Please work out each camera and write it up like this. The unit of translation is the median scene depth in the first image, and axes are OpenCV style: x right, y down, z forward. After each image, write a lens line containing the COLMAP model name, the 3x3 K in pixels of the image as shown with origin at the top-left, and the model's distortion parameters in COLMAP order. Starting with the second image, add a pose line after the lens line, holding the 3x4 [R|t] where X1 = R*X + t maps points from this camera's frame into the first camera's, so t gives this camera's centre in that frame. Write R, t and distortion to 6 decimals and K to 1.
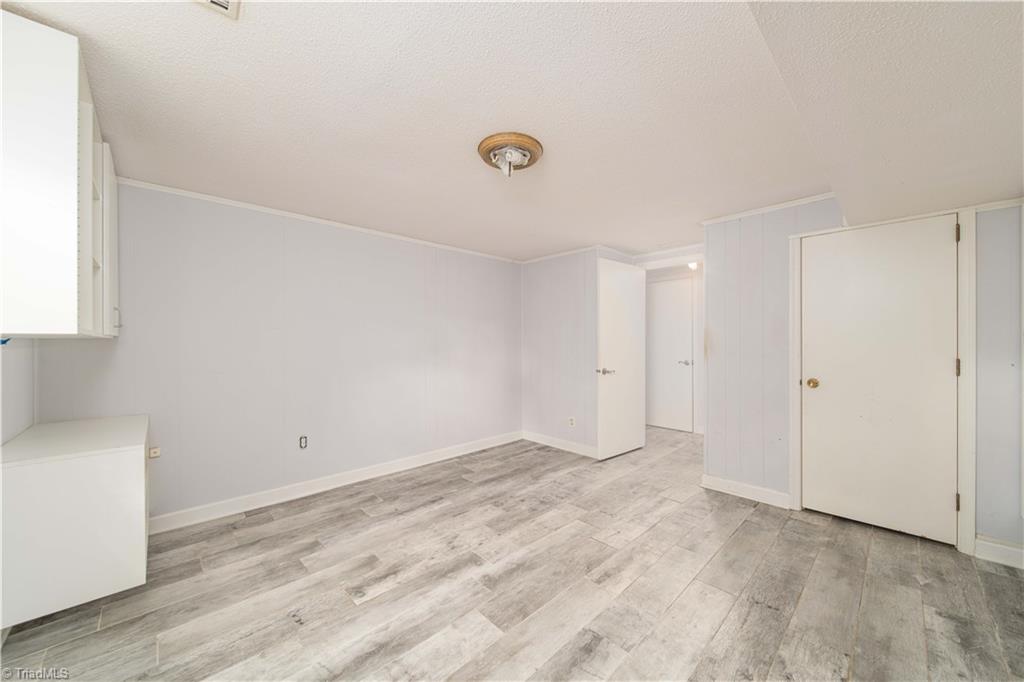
lens RADIAL K [[375.2, 0, 511.3], [0, 375.2, 340.2], [0, 0, 1]] dist [0.001000, 0.000027]
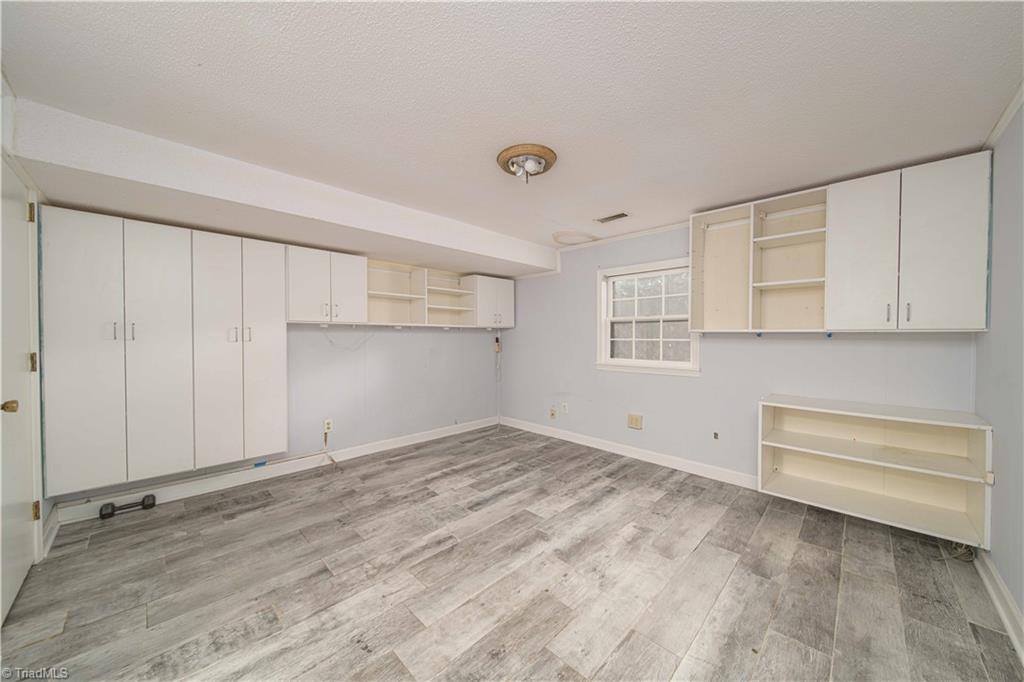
lens RADIAL K [[375.2, 0, 511.9], [0, 375.2, 342.9], [0, 0, 1]] dist [0.001000, 0.000027]
pose [[-0.999446, -0.000827, -0.033264, 0.073512], [-0.001203, 0.999936, 0.011283, 0.015581], [0.033253, 0.011316, -0.999383, 2.036107]]
